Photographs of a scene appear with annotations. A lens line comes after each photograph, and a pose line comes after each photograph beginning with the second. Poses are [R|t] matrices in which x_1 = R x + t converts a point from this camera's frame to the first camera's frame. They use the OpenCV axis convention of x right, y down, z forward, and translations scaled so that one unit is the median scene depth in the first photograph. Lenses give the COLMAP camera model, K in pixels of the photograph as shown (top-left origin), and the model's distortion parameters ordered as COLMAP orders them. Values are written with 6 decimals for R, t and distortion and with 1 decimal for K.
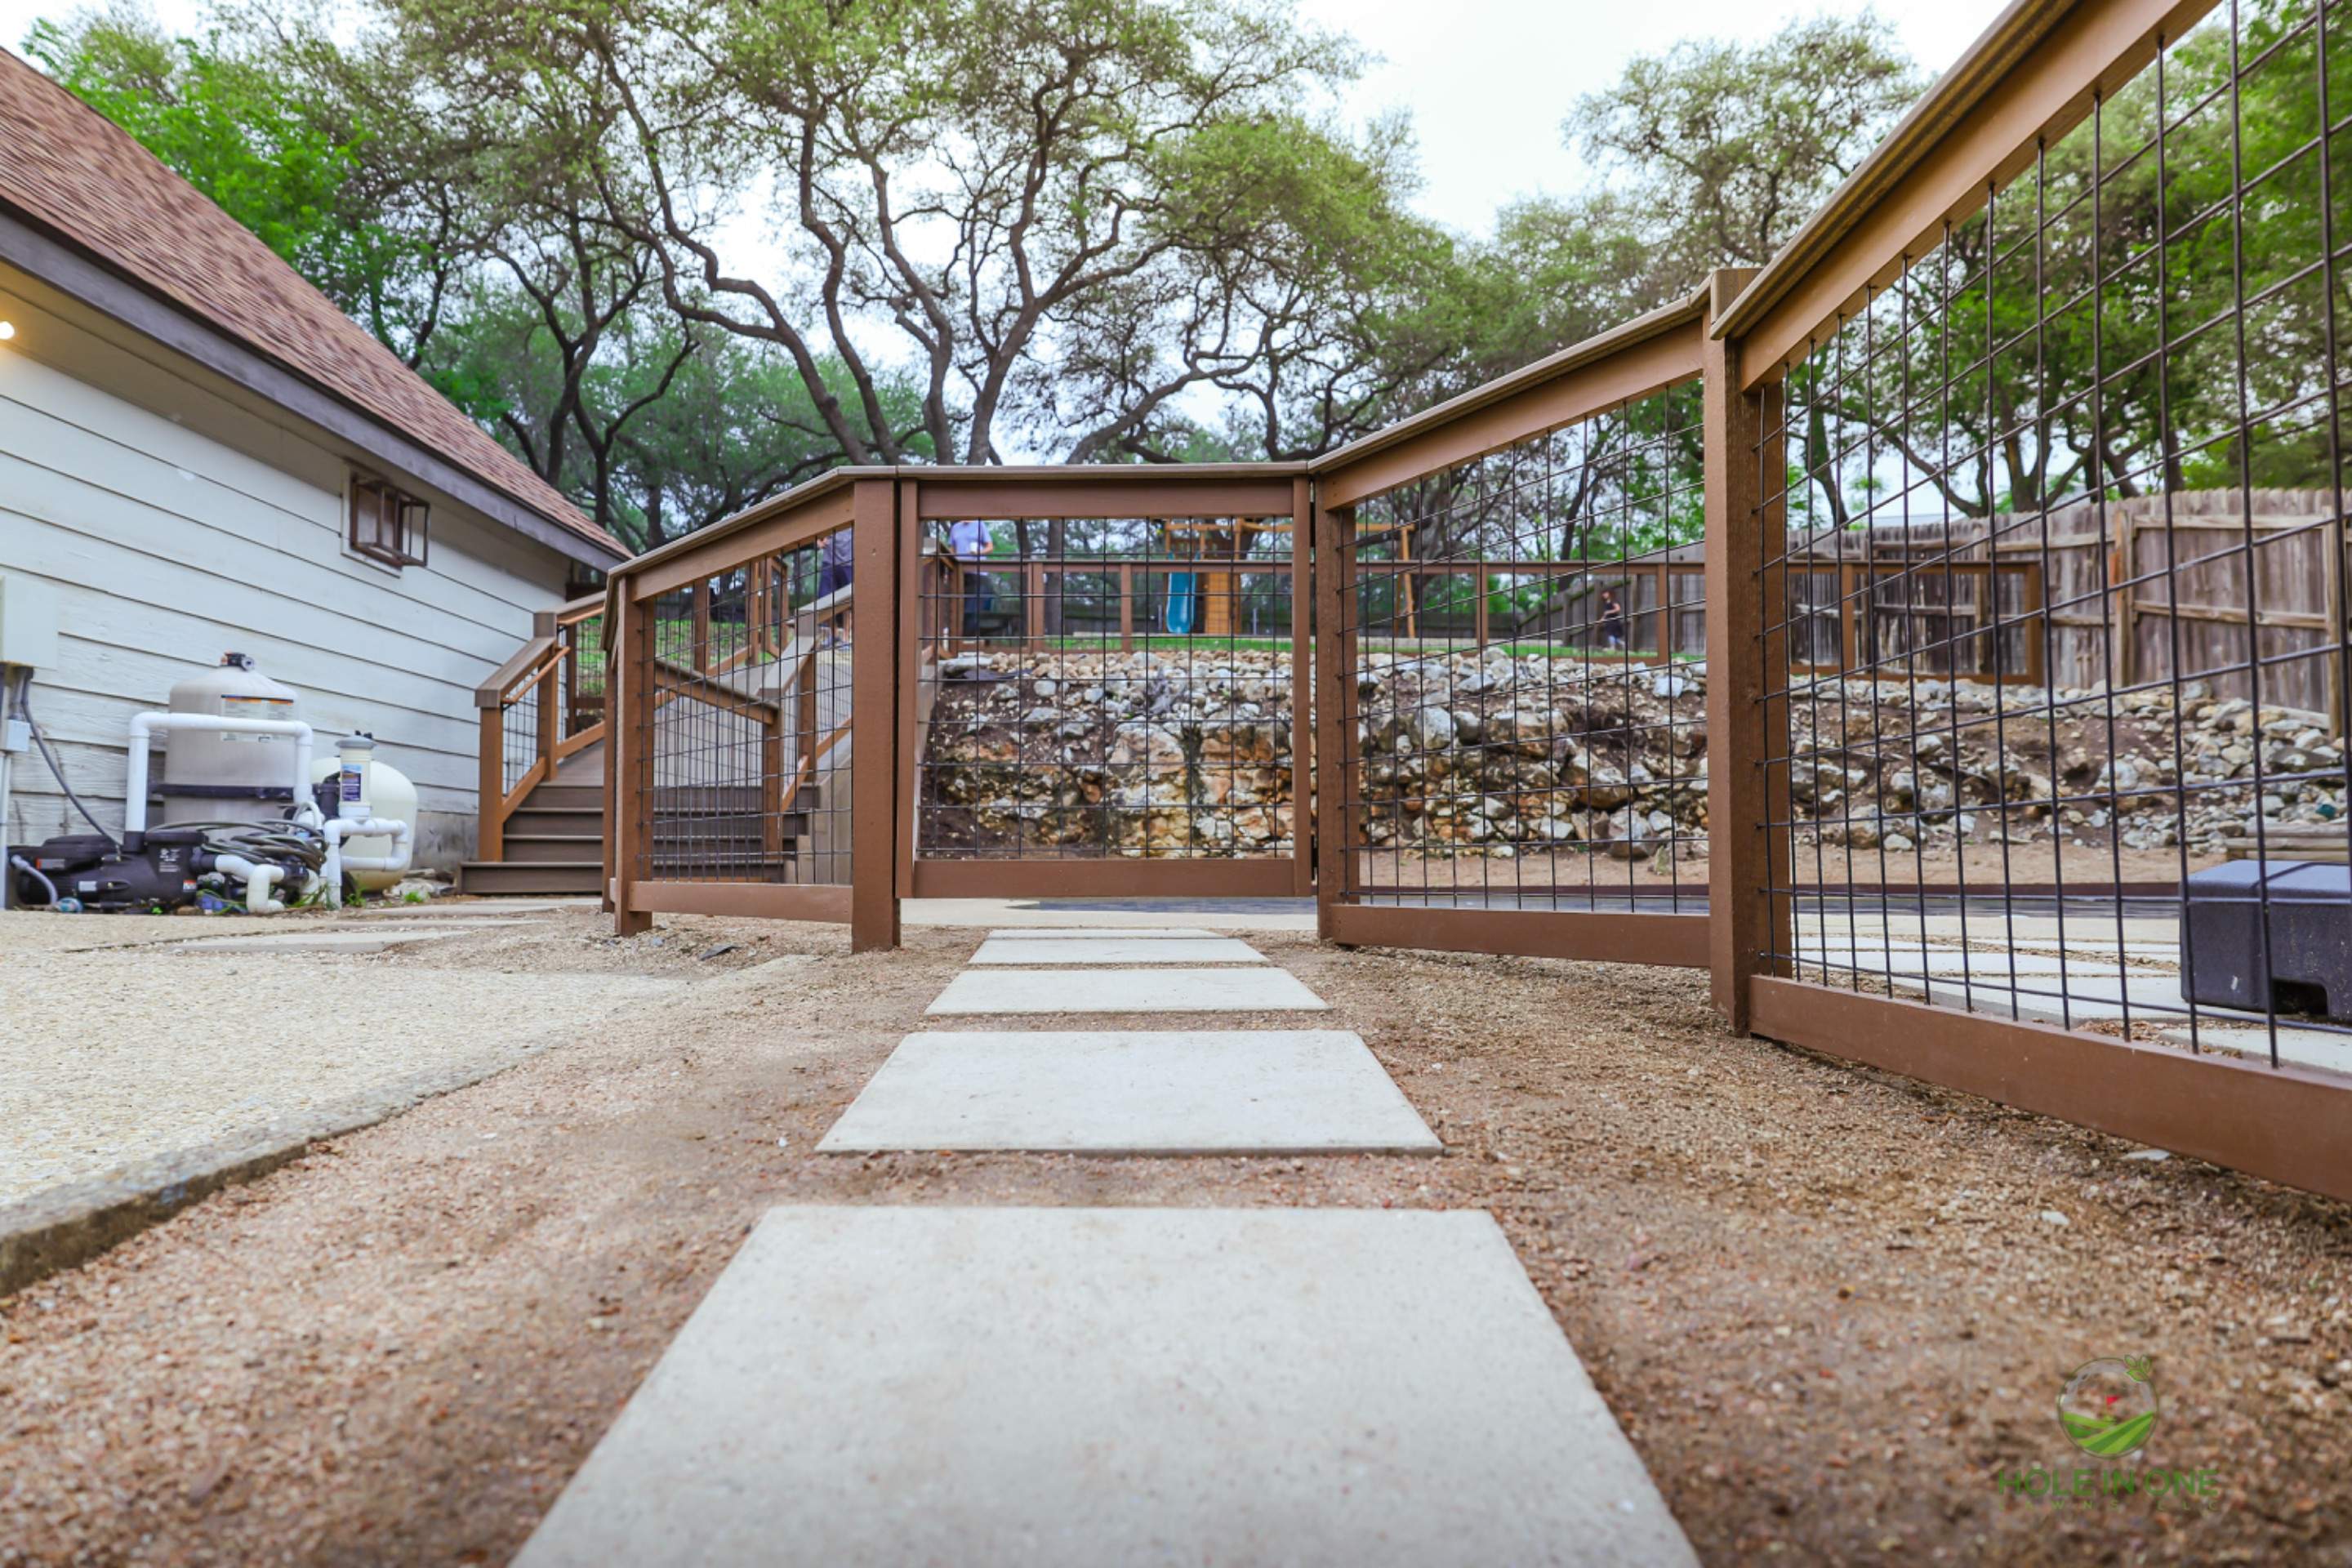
lens RADIAL K [[1577.2, 0, 1164.1], [0, 1577.2, 773.0], [0, 0, 1]] dist [0.040824, 0.008976]
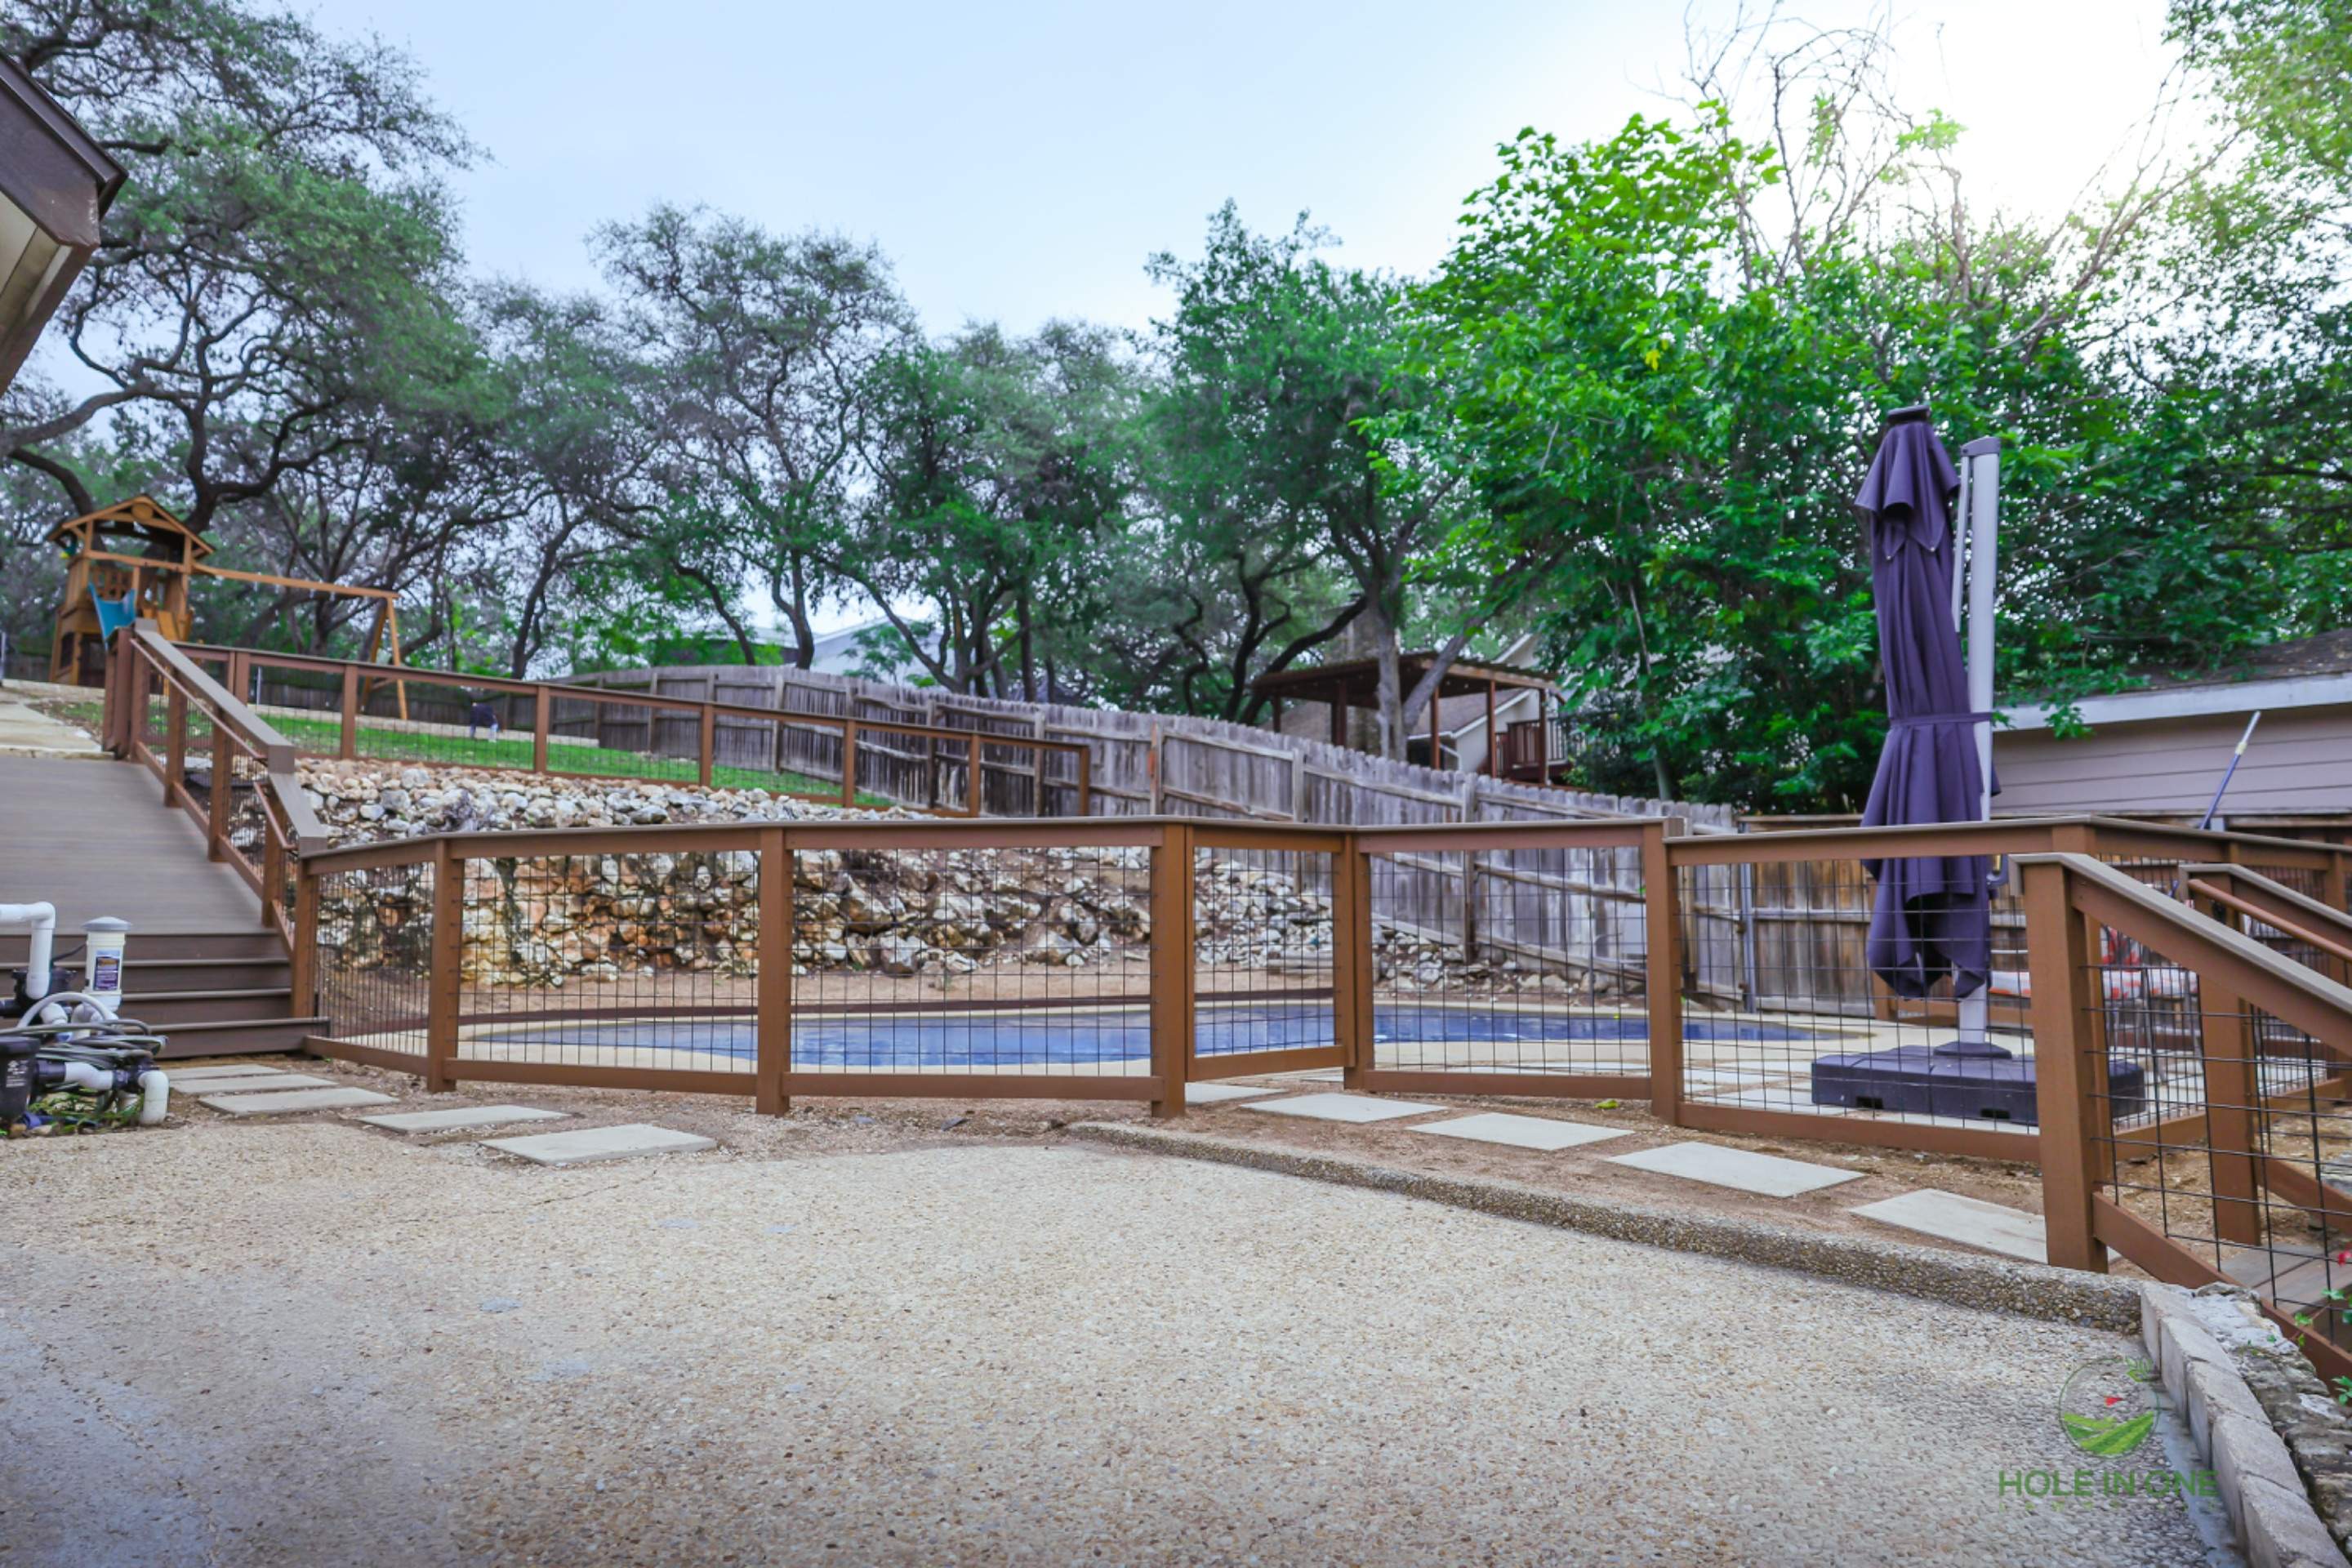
lens RADIAL K [[1577.2, 0, 1172.5], [0, 1577.2, 781.0], [0, 0, 1]] dist [0.040824, 0.008976]
pose [[0.723608, 0.063298, 0.687302, -0.319716], [-0.042191, 0.997980, -0.047491, -0.037602], [-0.688920, 0.005367, 0.724817, -0.037445]]
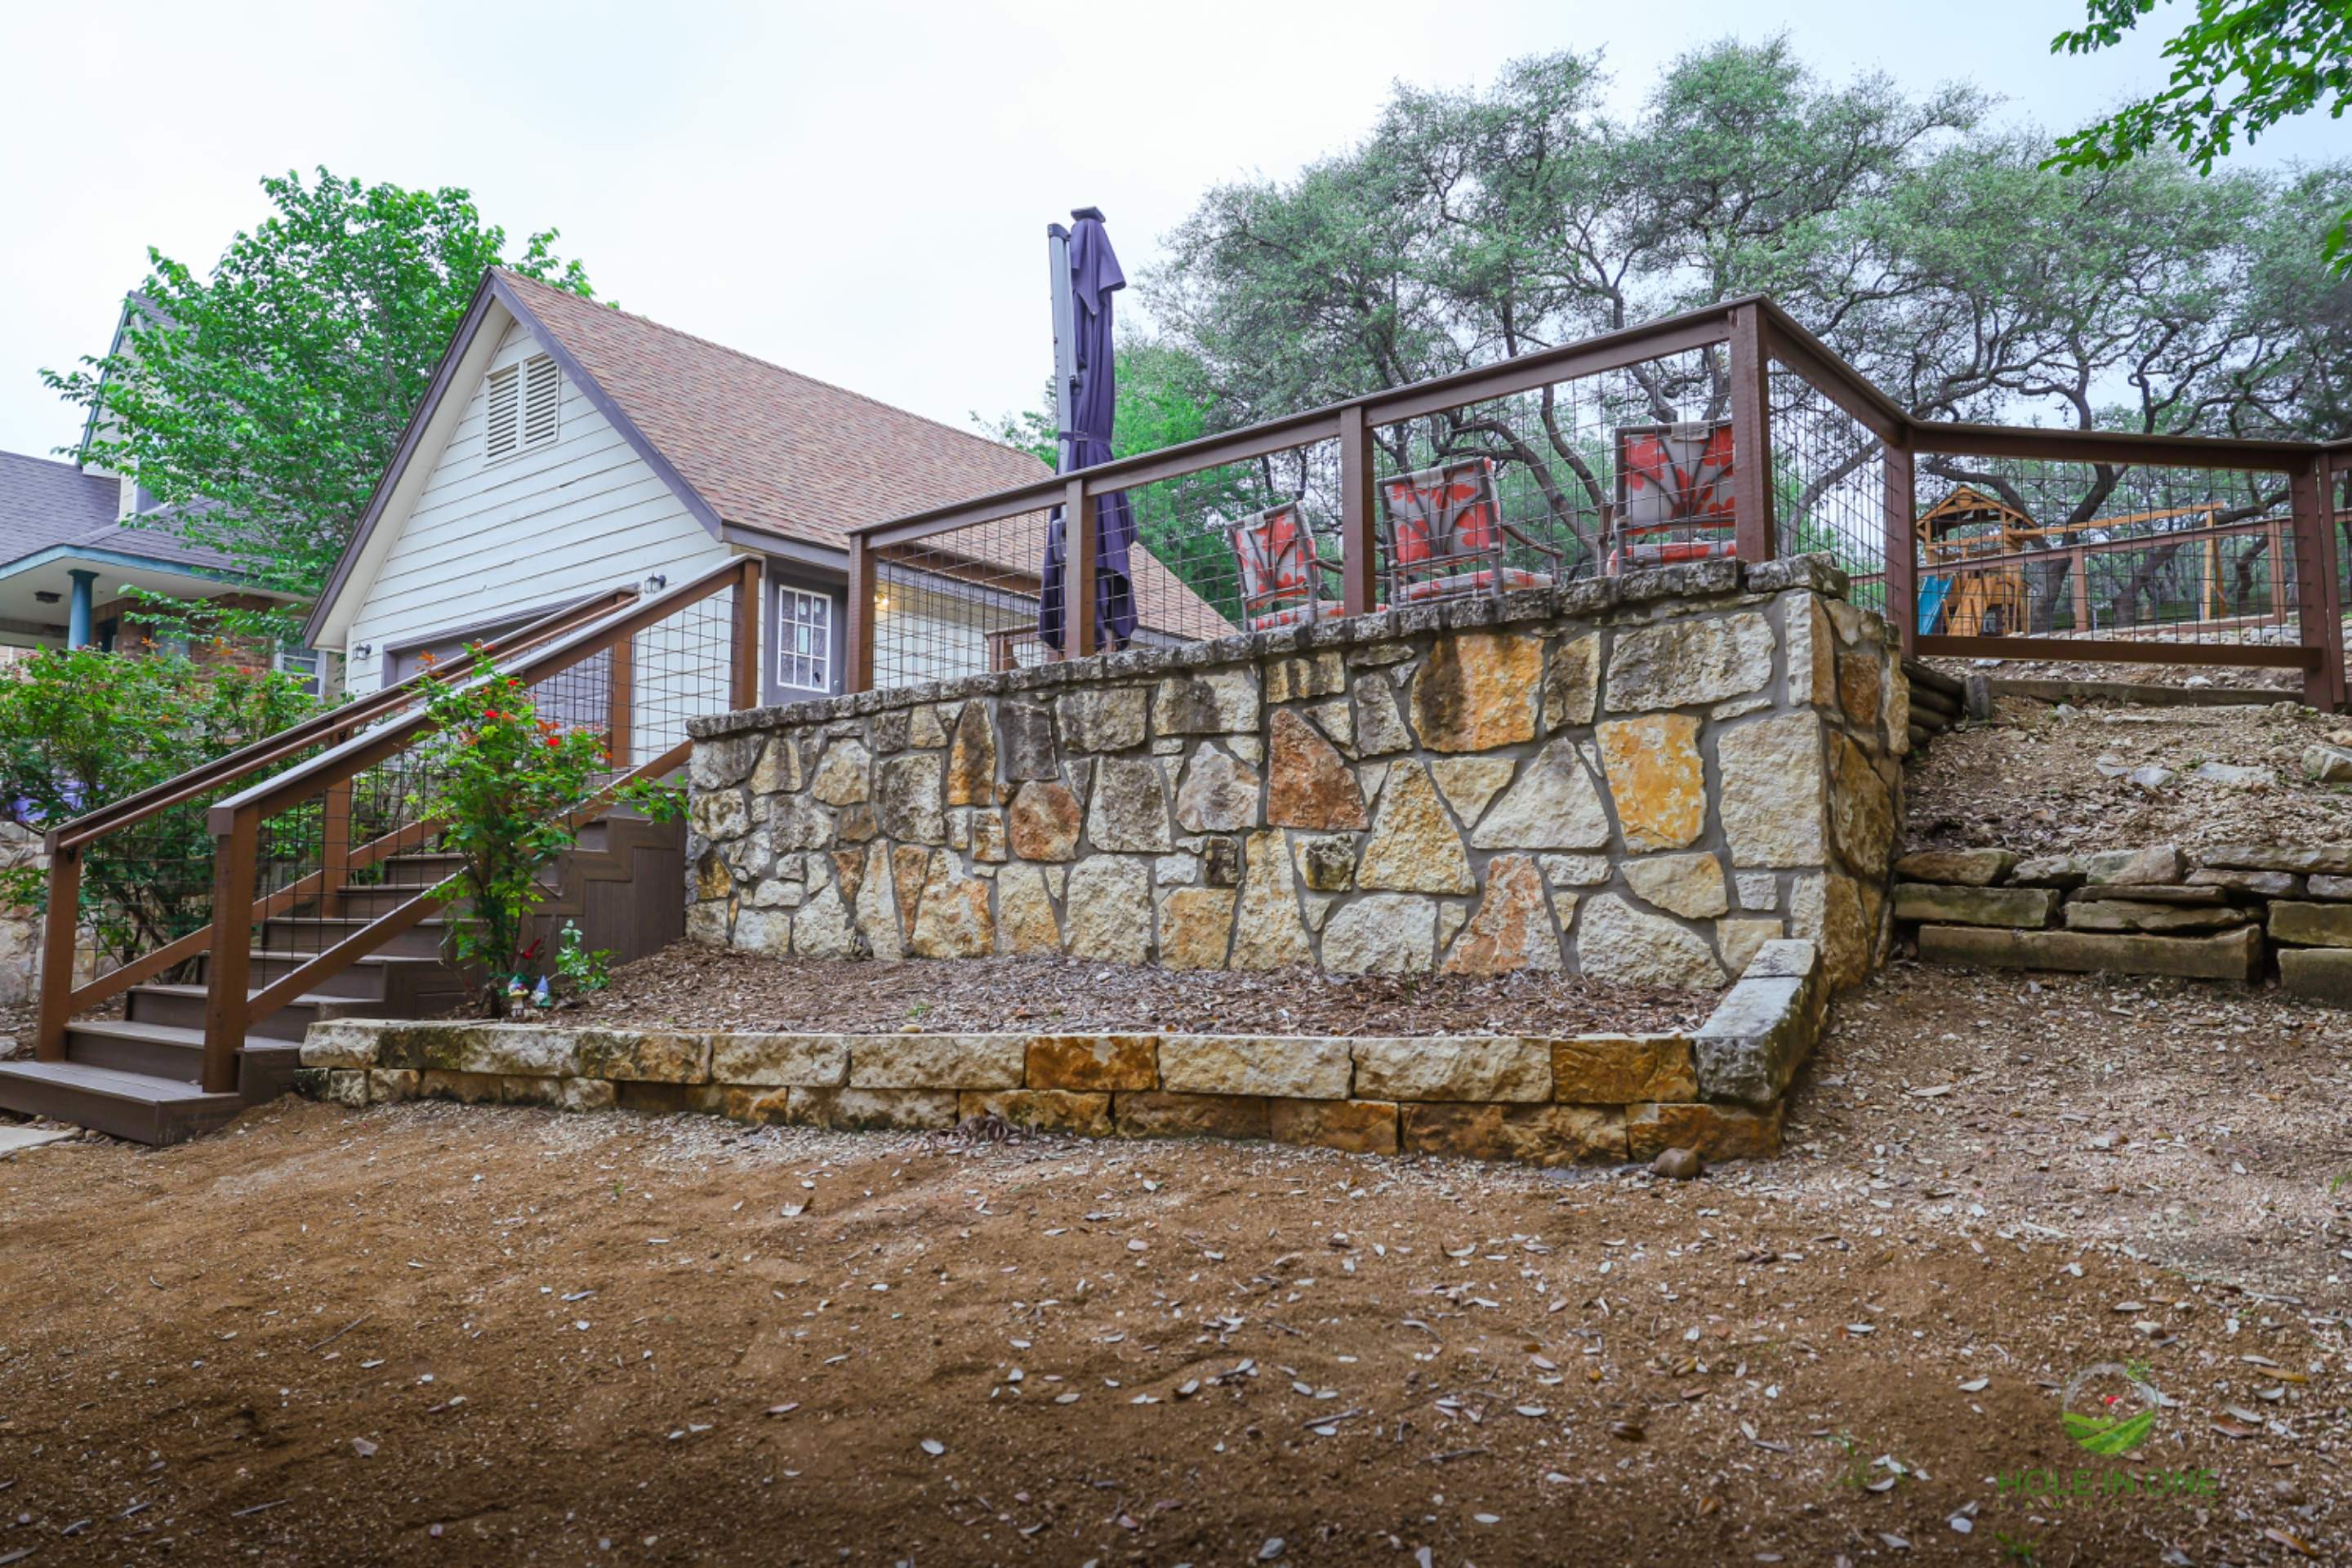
lens RADIAL K [[1577.2, 0, 1191.7], [0, 1577.2, 777.5], [0, 0, 1]] dist [0.040824, 0.008976]
pose [[0.798048, -0.065694, -0.599002, 0.465642], [0.043476, 0.997726, -0.051499, 0.058680], [0.601023, 0.015056, 0.799090, -0.271448]]
